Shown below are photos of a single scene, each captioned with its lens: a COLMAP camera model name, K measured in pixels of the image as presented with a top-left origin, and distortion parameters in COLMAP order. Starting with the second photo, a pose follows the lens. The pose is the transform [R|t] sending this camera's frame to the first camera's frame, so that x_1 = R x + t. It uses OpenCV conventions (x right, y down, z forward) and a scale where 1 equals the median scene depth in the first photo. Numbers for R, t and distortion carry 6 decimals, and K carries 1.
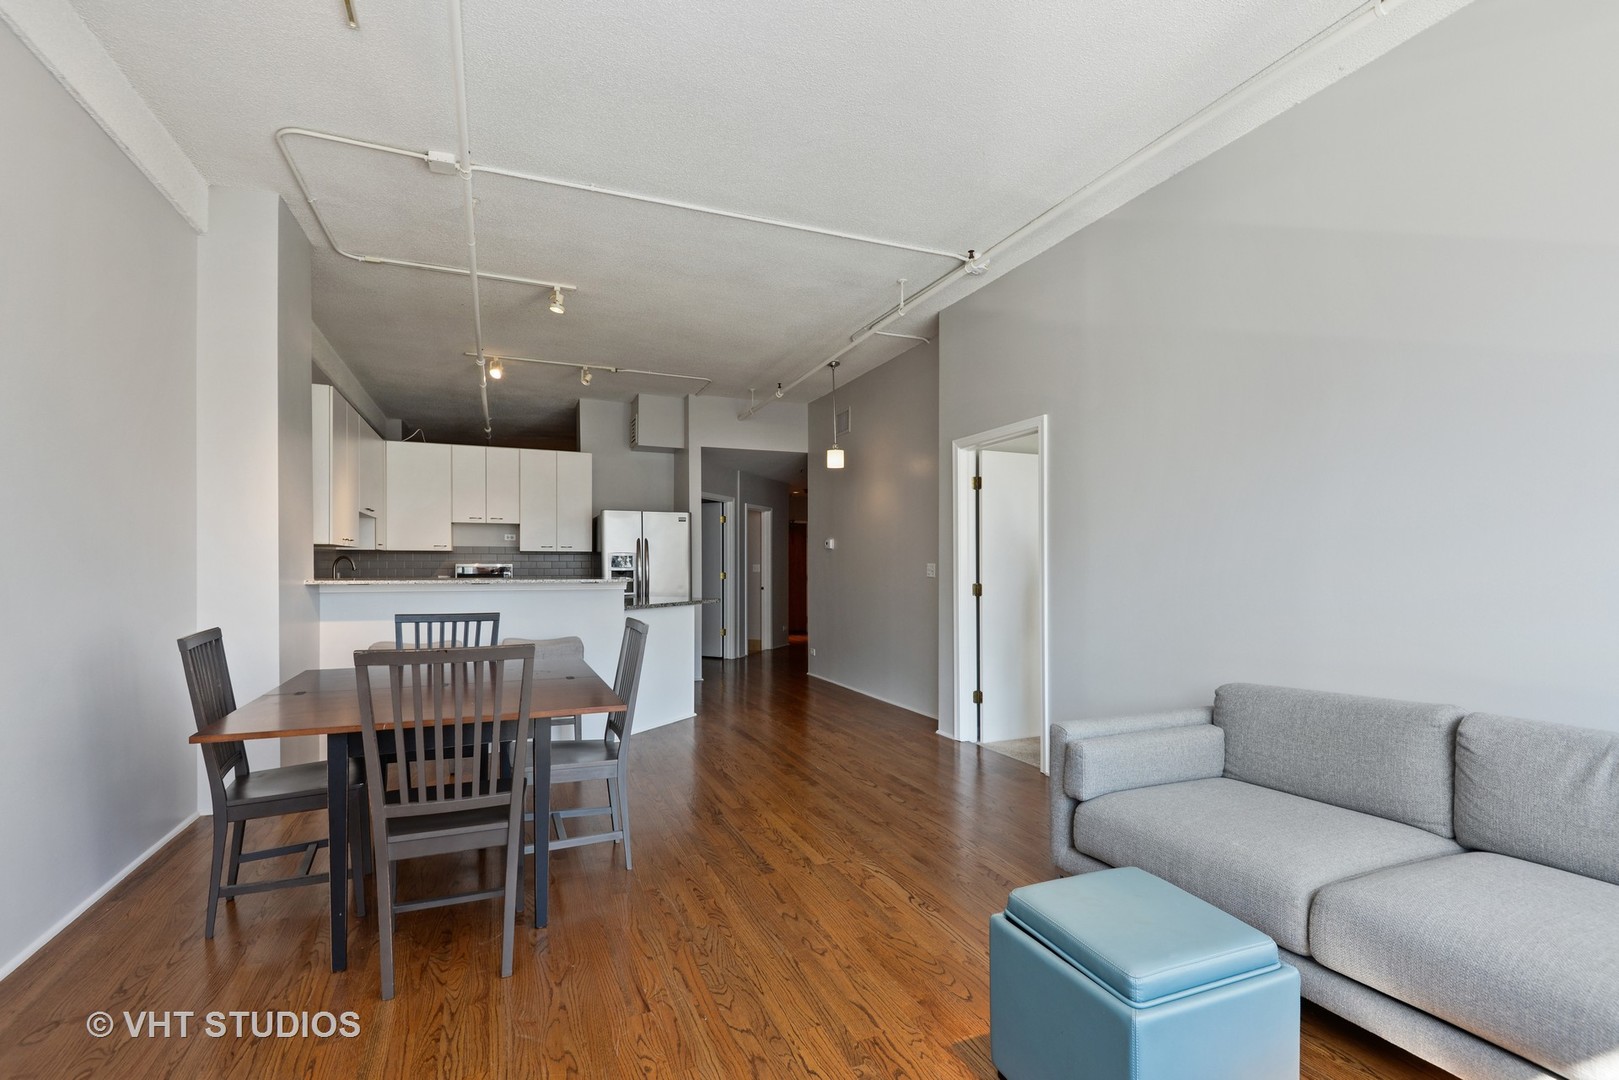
lens RADIAL K [[735.4, 0, 807.2], [0, 735.4, 559.8], [0, 0, 1]] dist [-0.000078, -0.000328]
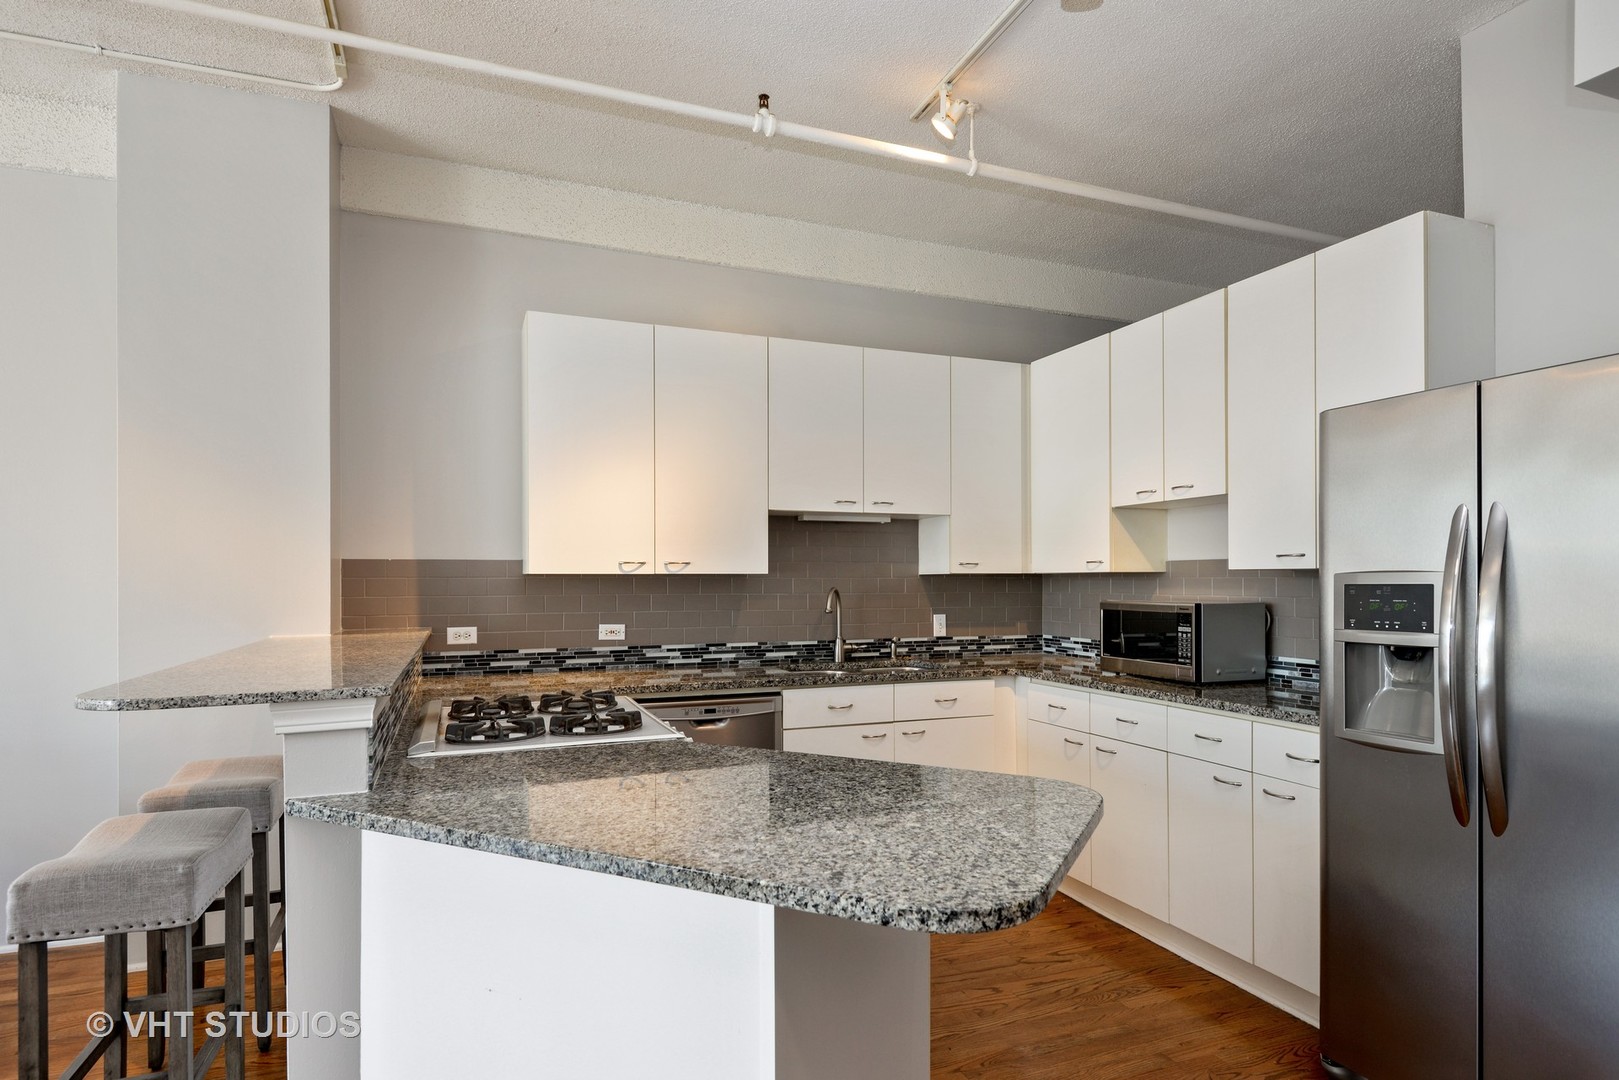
lens RADIAL K [[879.0, 0, 805.5], [0, 879.0, 588.6], [0, 0, 1]] dist [0.001994, 0.000327]
pose [[-0.017020, 0.003963, -0.999847, 0.045301], [0.009891, 0.999944, 0.003795, -0.006490], [0.999806, -0.009825, -0.017058, 0.827653]]
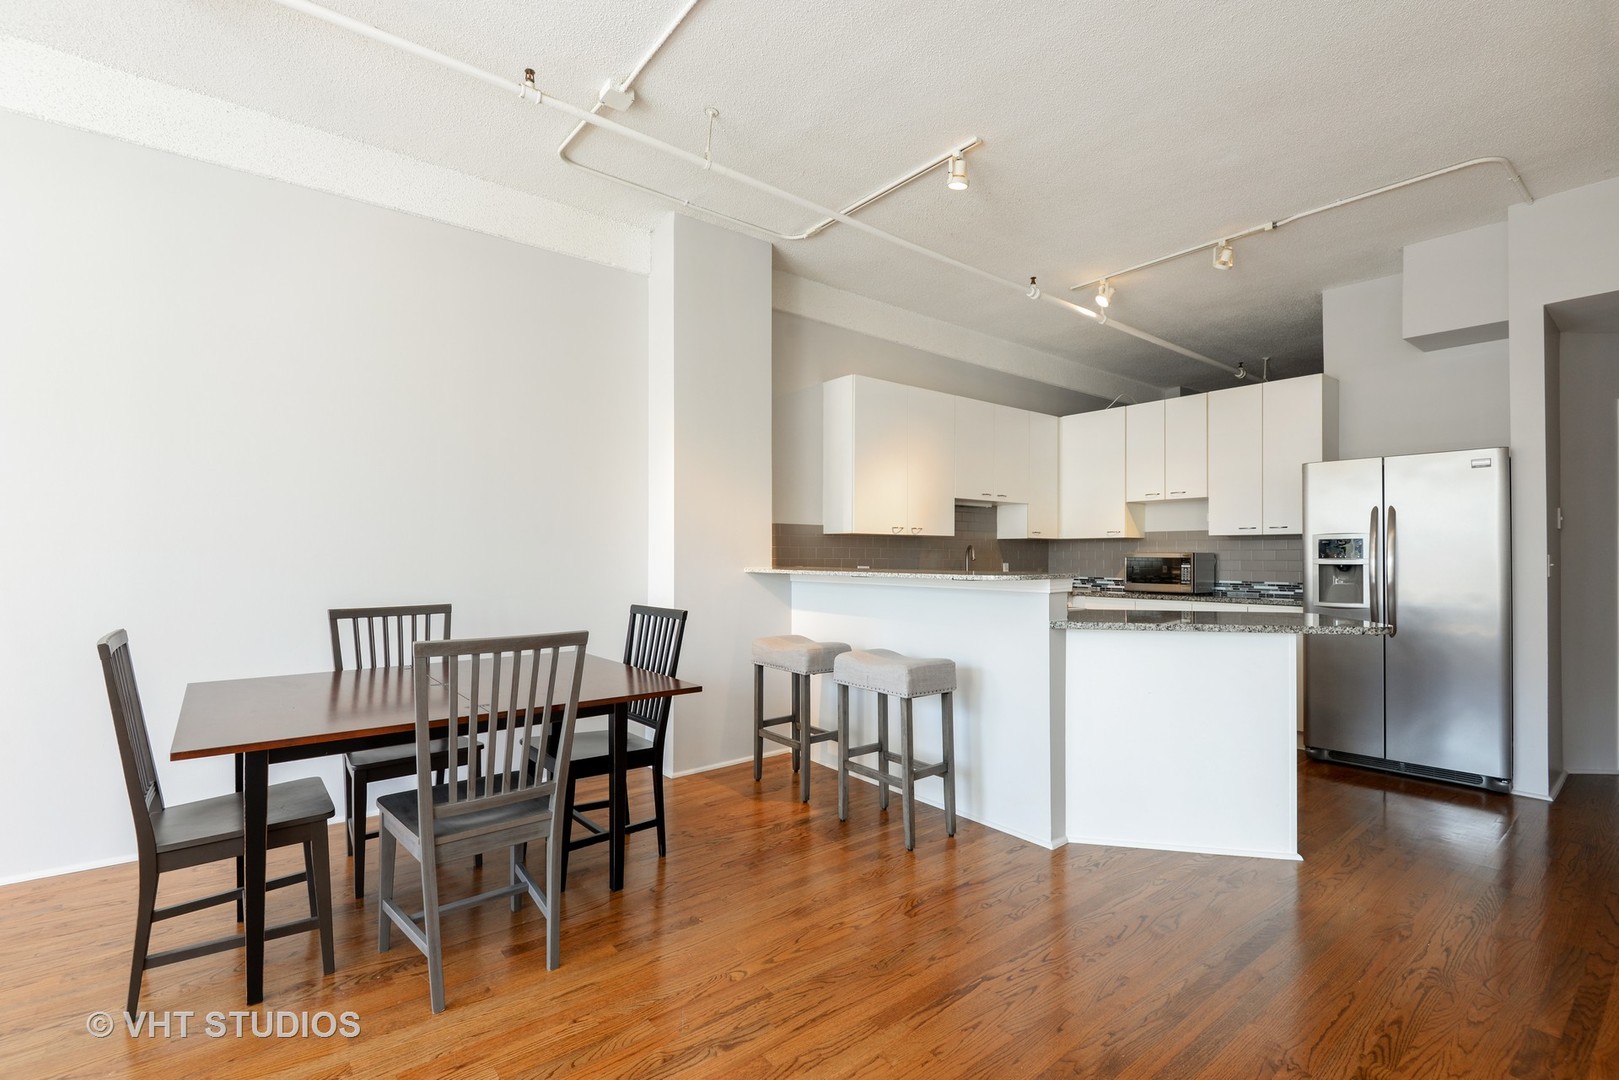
lens RADIAL K [[735.4, 0, 807.2], [0, 735.4, 559.8], [0, 0, 1]] dist [-0.000078, -0.000328]
pose [[0.276454, 0.000254, -0.961027, 0.192945], [0.006714, 0.999975, 0.002195, 0.007840], [0.961004, -0.007059, 0.276445, 0.443518]]
